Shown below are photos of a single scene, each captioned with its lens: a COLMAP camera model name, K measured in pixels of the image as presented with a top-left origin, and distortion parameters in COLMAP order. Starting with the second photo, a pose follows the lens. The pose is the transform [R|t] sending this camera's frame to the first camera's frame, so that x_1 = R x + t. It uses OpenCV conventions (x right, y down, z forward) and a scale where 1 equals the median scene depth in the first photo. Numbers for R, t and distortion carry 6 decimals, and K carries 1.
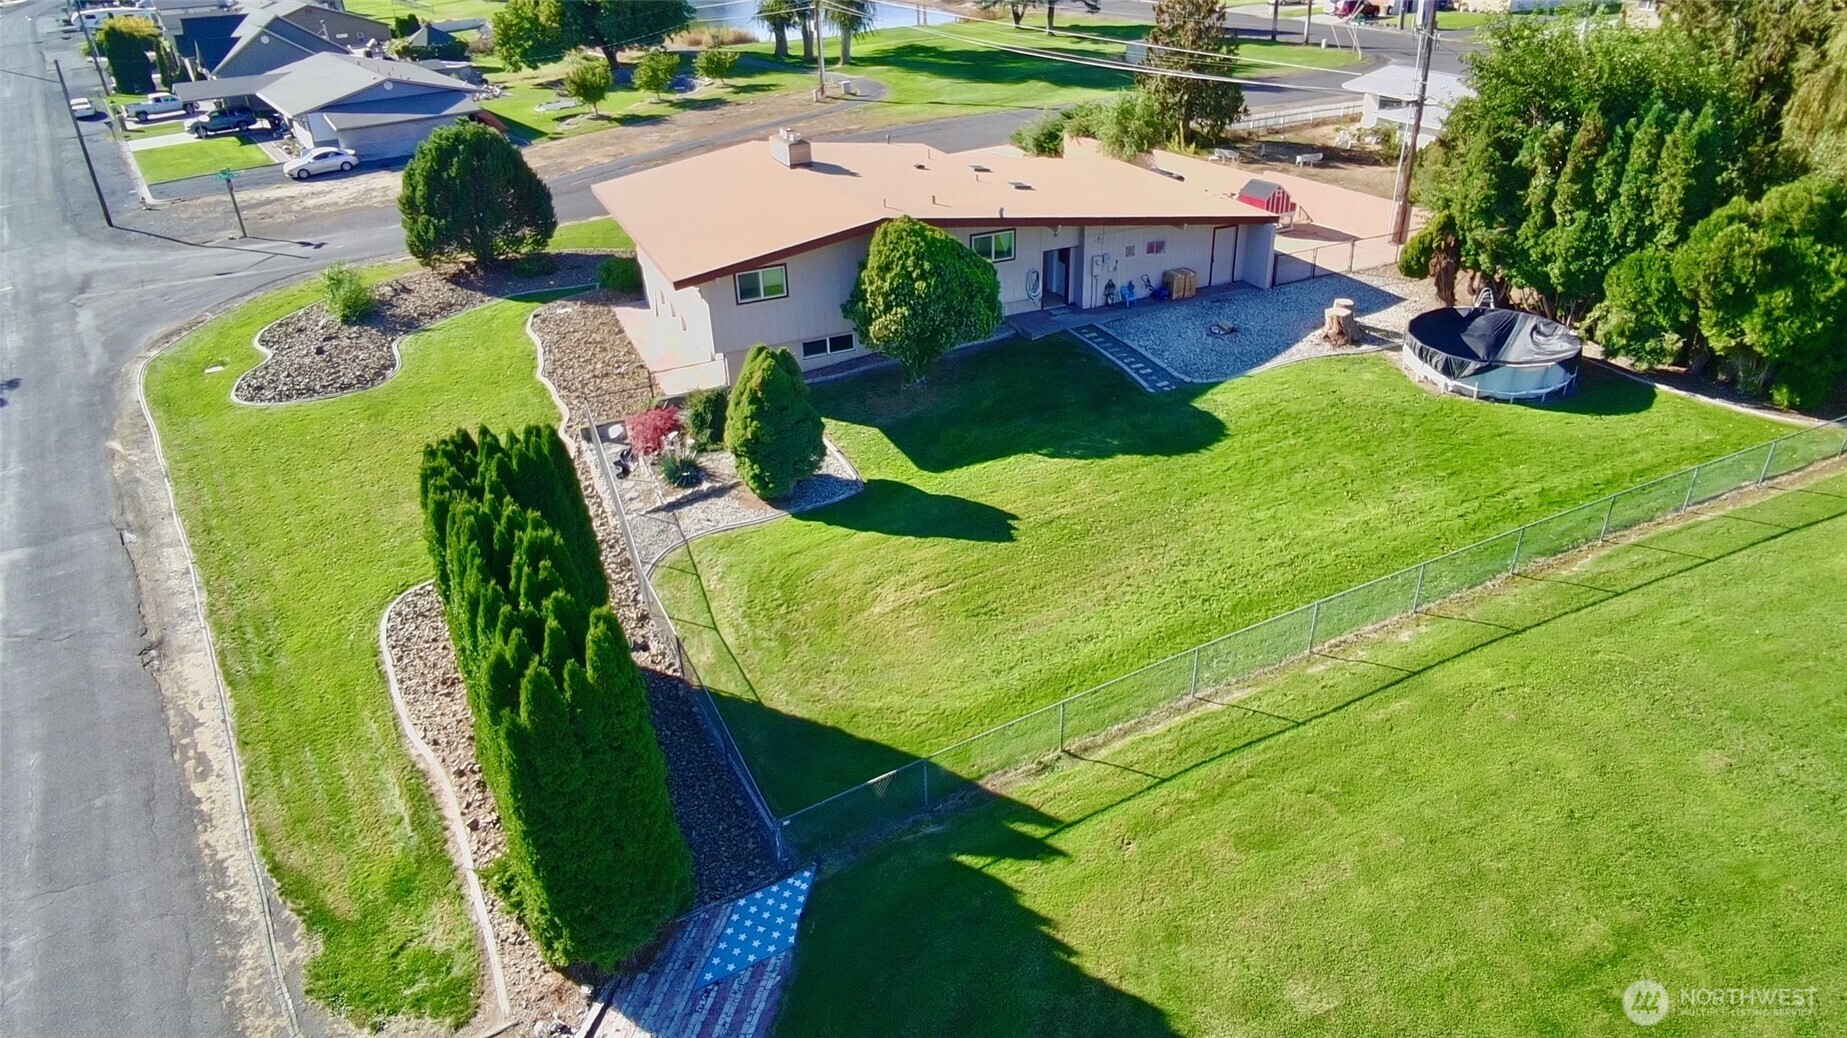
lens RADIAL K [[1137.7, 0, 922.2], [0, 1137.7, 528.0], [0, 0, 1]] dist [-0.054526, 0.032601]
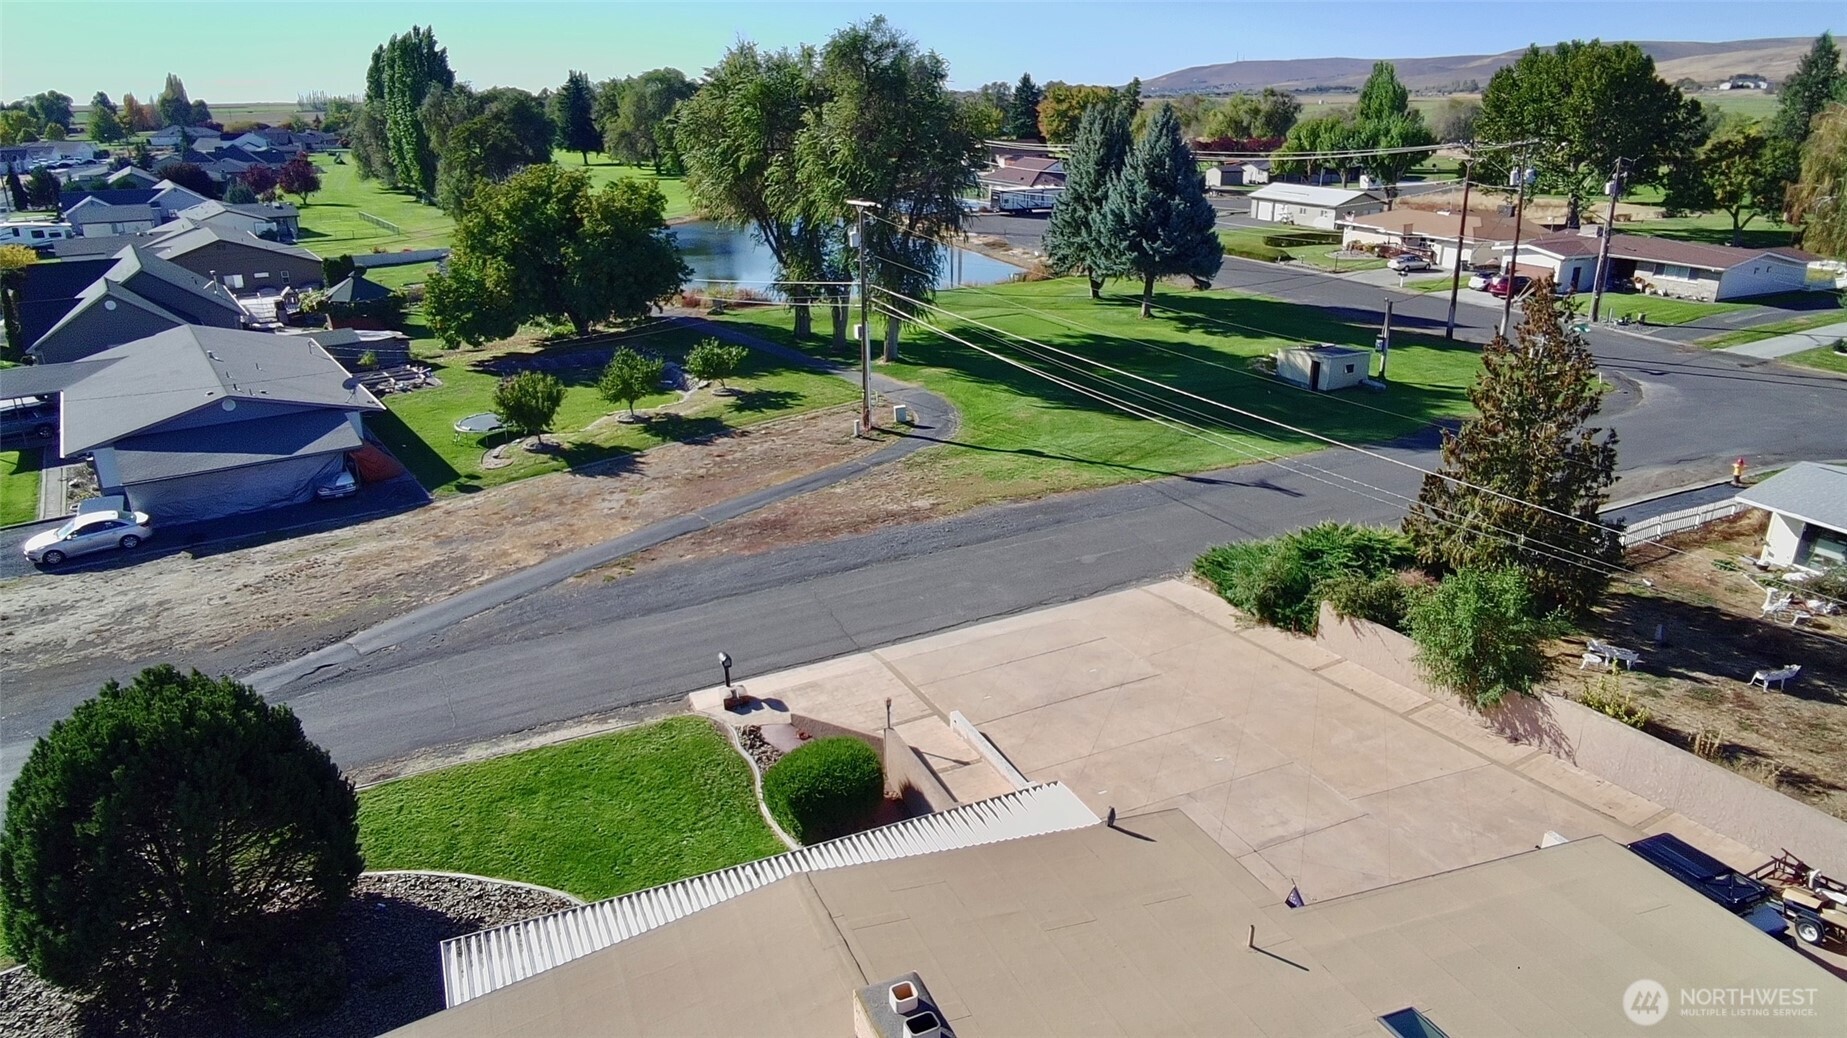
lens RADIAL K [[1137.7, 0, 922.3], [0, 1137.7, 520.4], [0, 0, 1]] dist [-0.054526, 0.032601]
pose [[0.999633, 0.024873, 0.010691, -0.060279], [-0.022875, 0.987204, -0.157811, -0.217757], [-0.014480, 0.157508, 0.987411, 0.320177]]
